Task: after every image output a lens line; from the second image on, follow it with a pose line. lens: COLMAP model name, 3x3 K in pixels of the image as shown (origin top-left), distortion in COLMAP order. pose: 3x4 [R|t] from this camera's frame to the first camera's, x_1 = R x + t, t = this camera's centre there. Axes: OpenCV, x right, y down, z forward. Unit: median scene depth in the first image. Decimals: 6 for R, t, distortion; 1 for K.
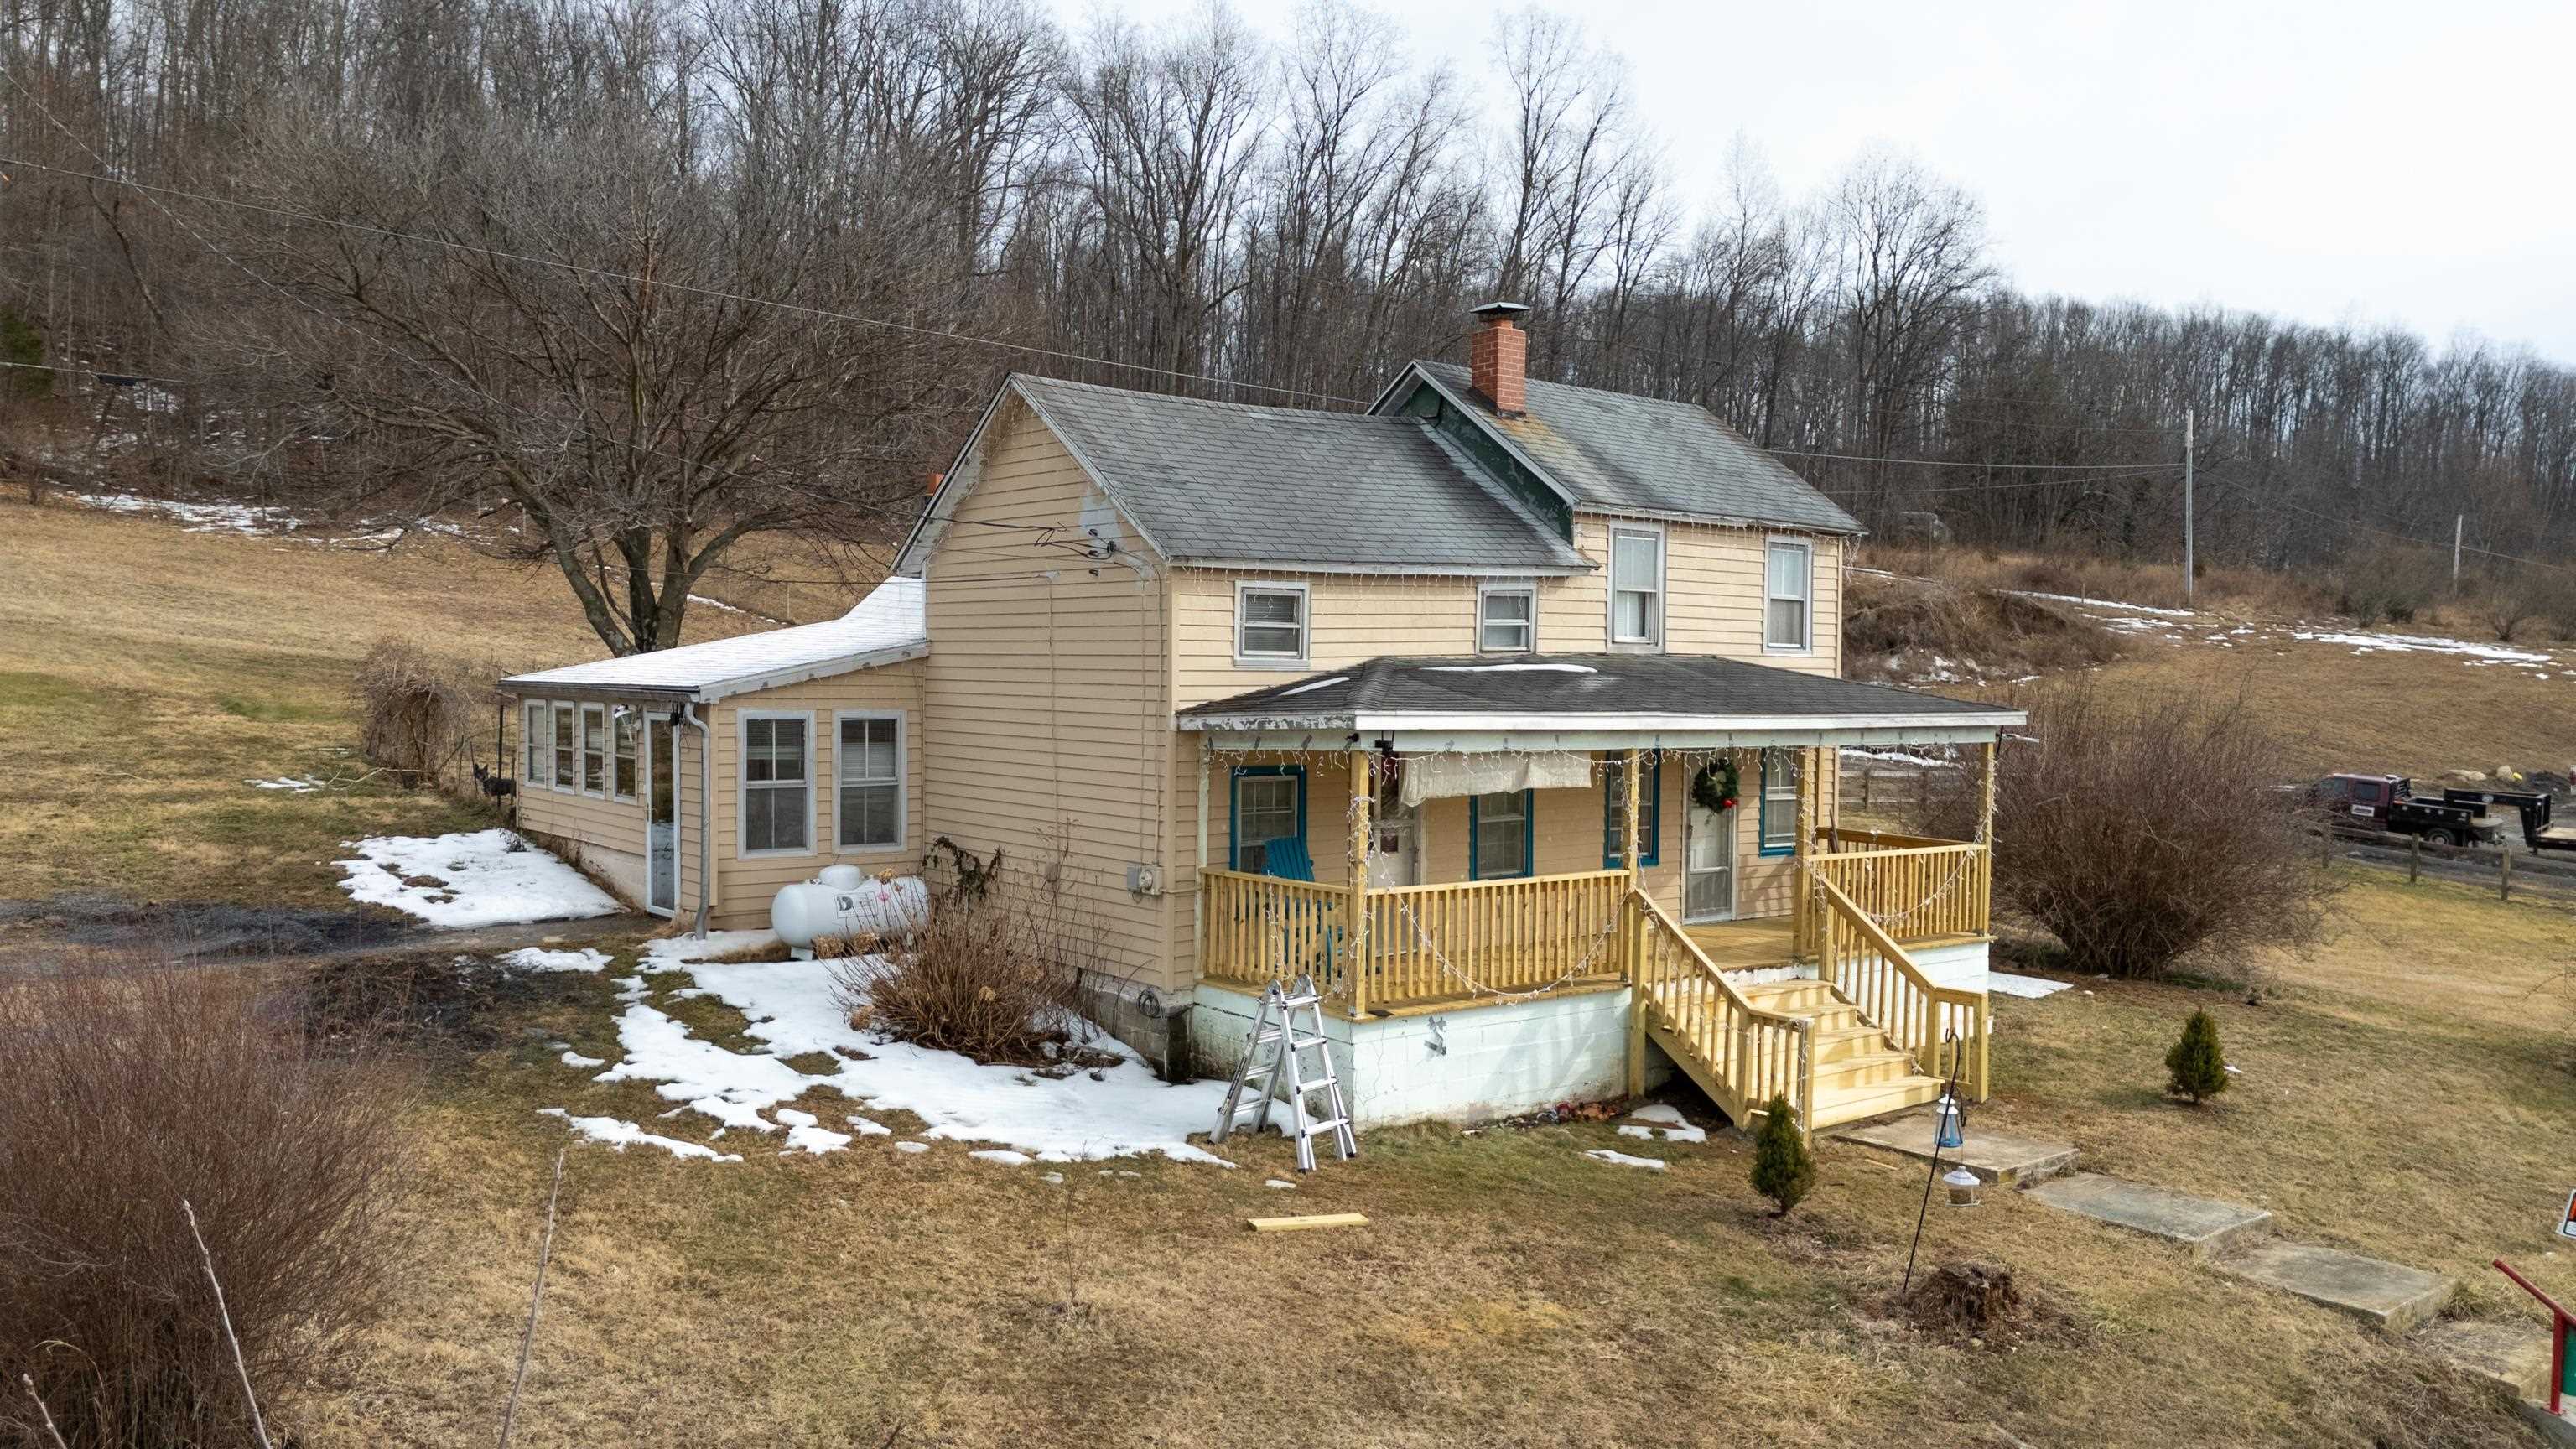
lens RADIAL K [[1891.3, 0, 1288.0], [0, 1891.3, 724.5], [0, 0, 1]] dist [0.092254, -0.106192]
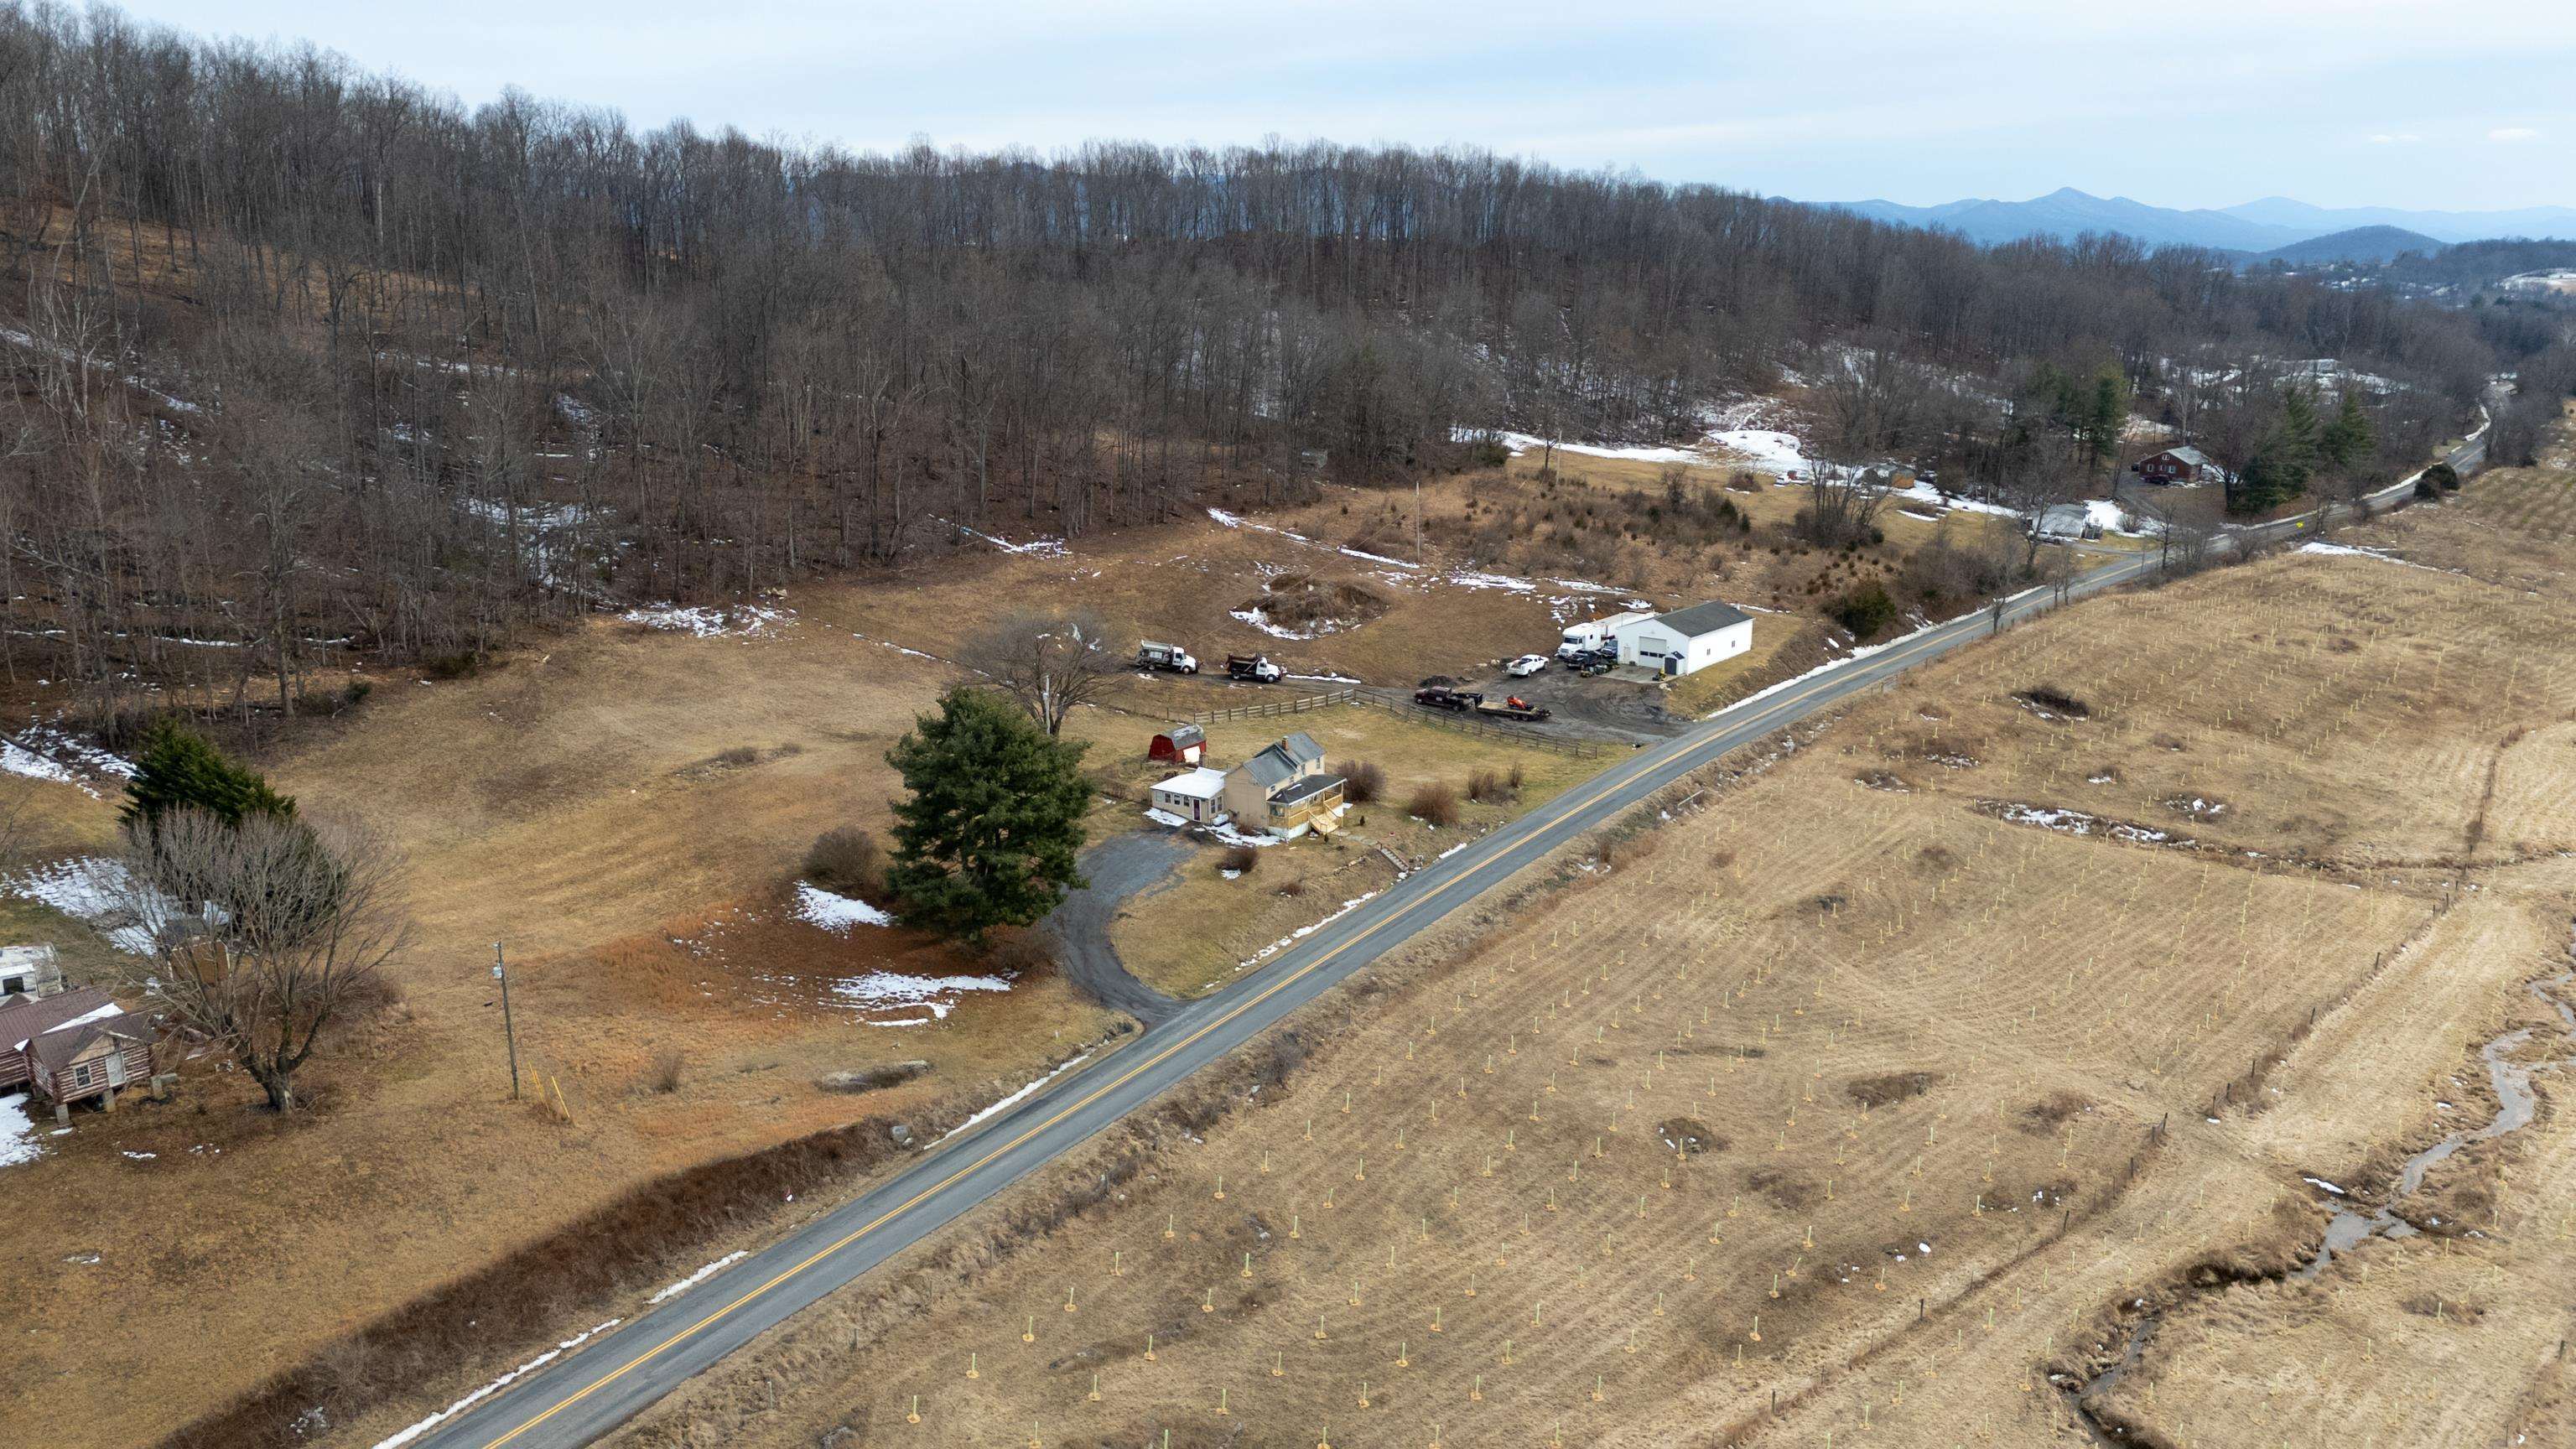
lens RADIAL K [[1910.2, 0, 1299.4], [0, 1910.2, 675.3], [0, 0, 1]] dist [0.110662, -0.136303]
pose [[0.947296, -0.086433, 0.308481, -2.757054], [0.024593, 0.979696, 0.198977, -2.482248], [-0.319416, -0.180903, 0.930187, -7.780523]]
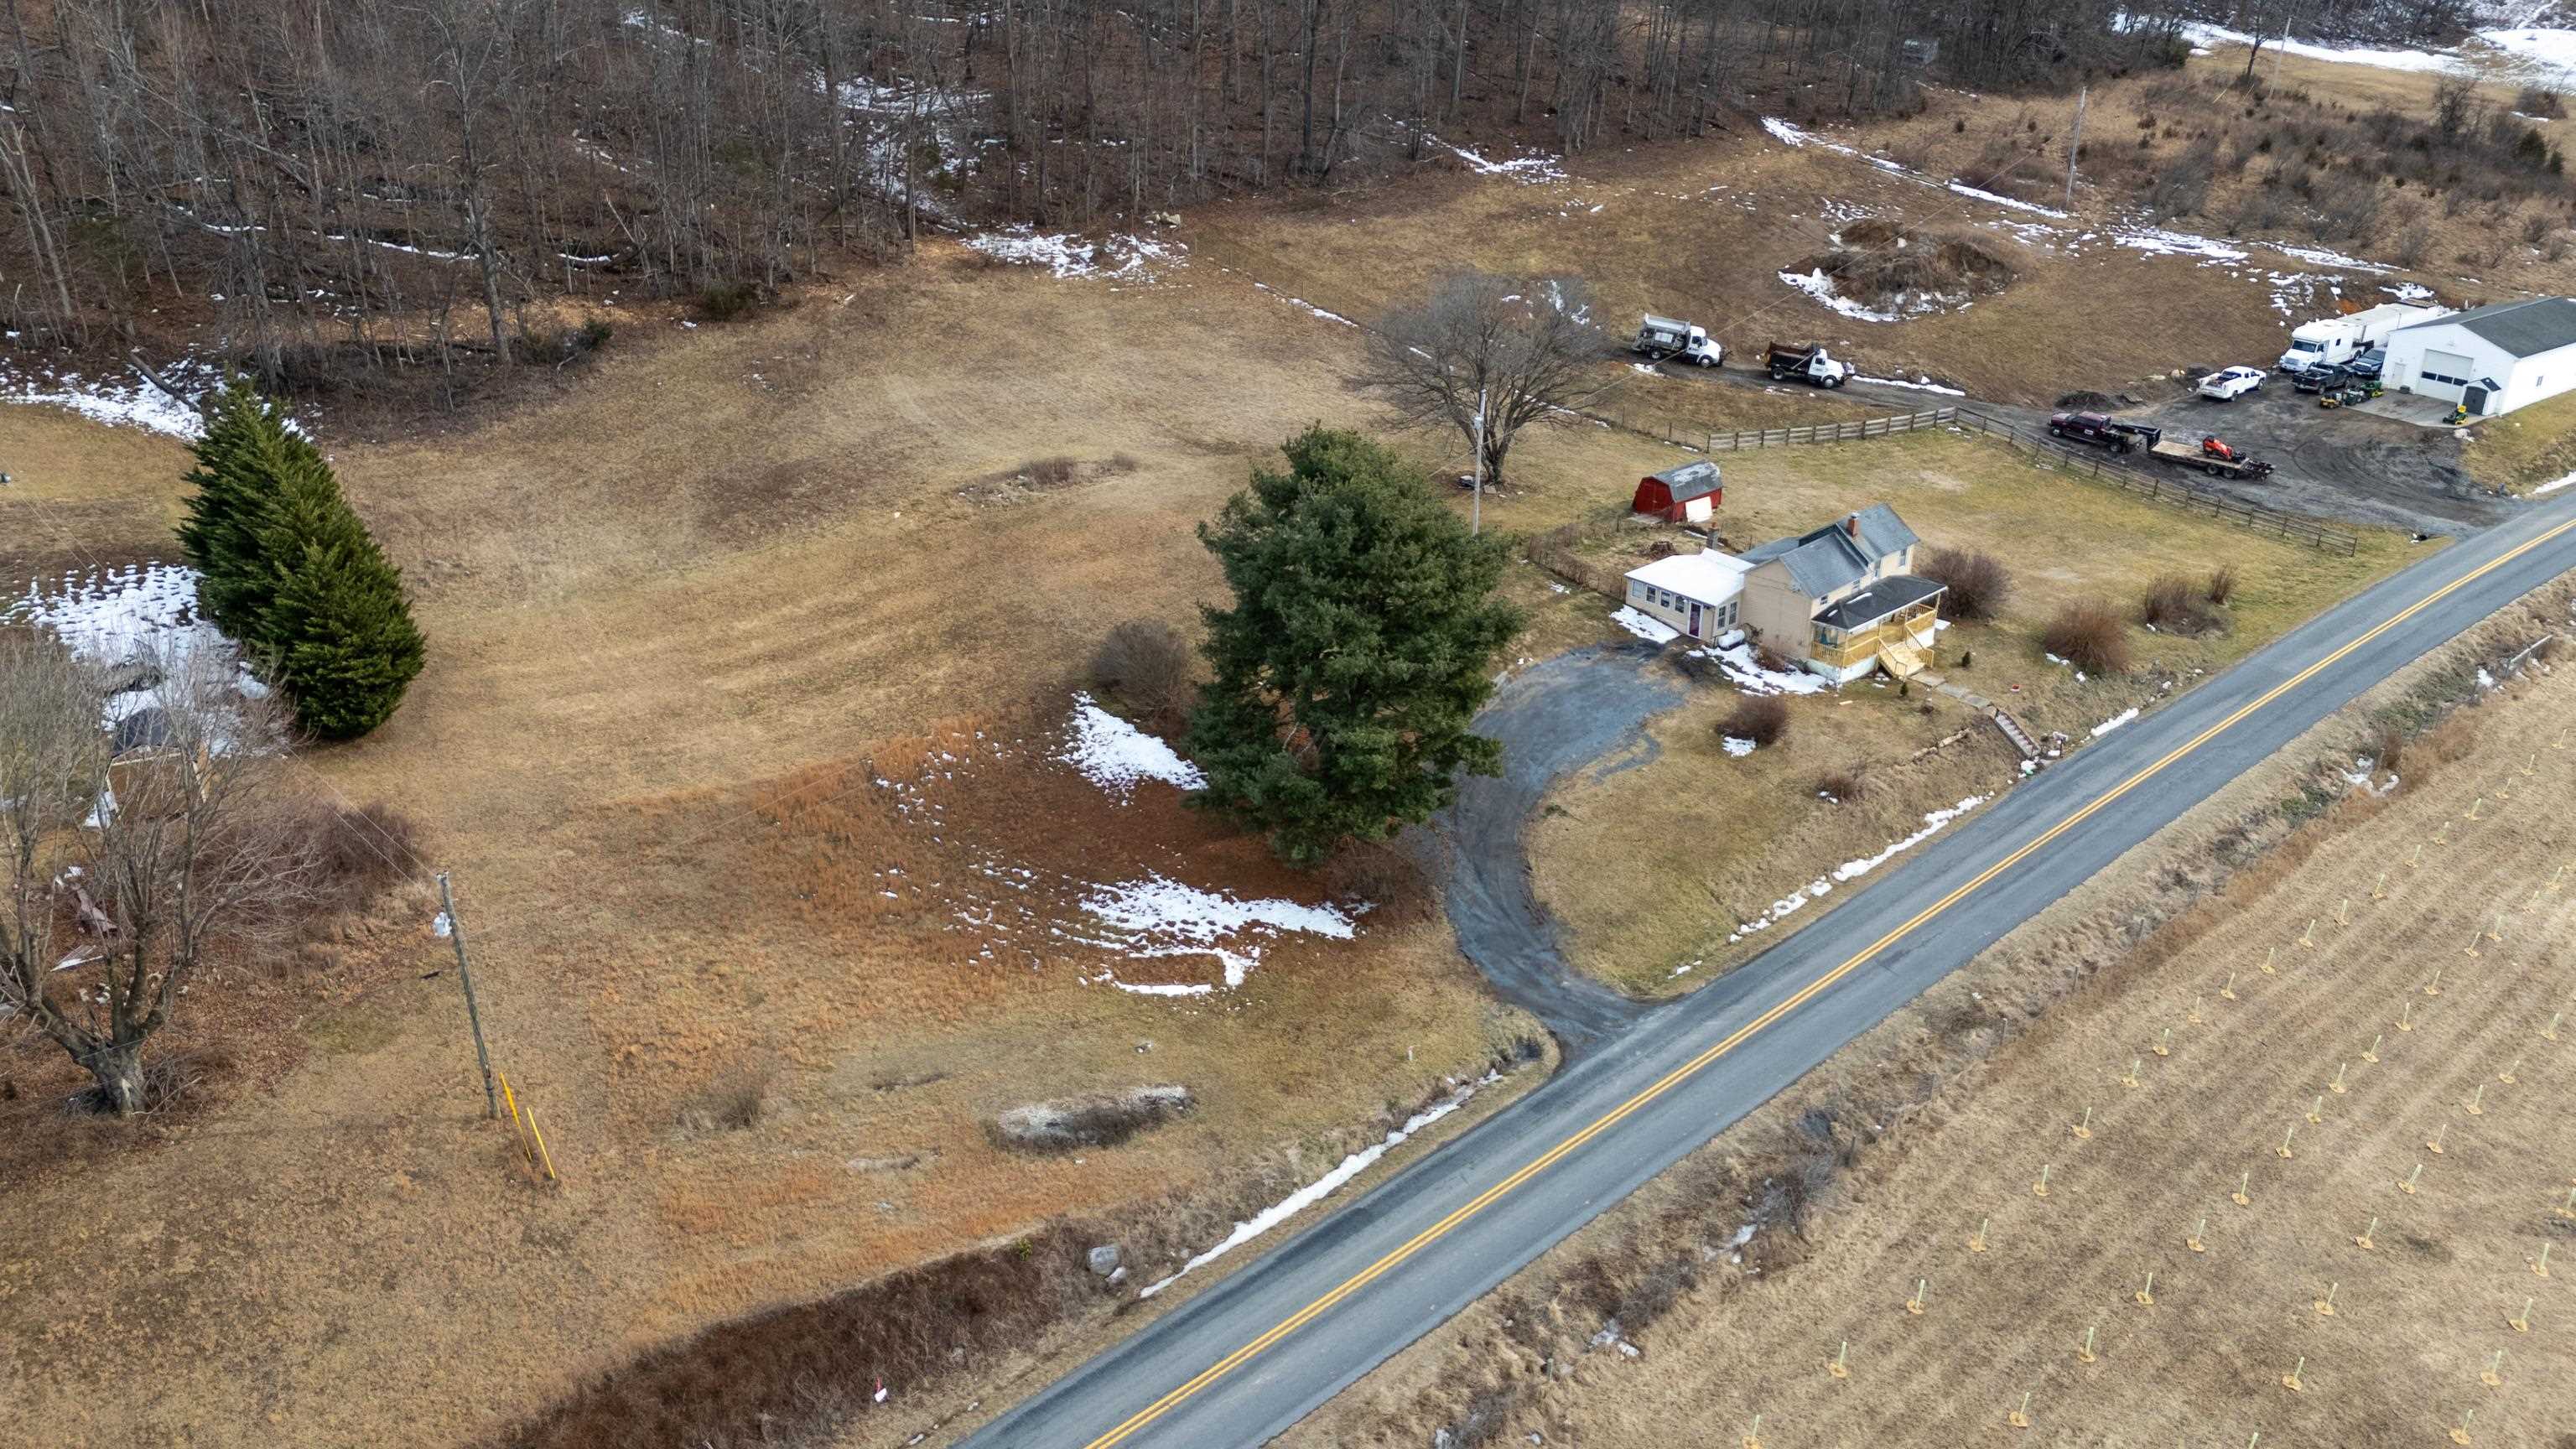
lens RADIAL K [[1891.3, 0, 1288.0], [0, 1891.3, 724.5], [0, 0, 1]] dist [0.092254, -0.106192]
pose [[0.998728, -0.035560, 0.035743, -1.891381], [0.017867, 0.912530, 0.408620, -2.140745], [-0.047148, -0.407462, 0.912004, -4.492676]]
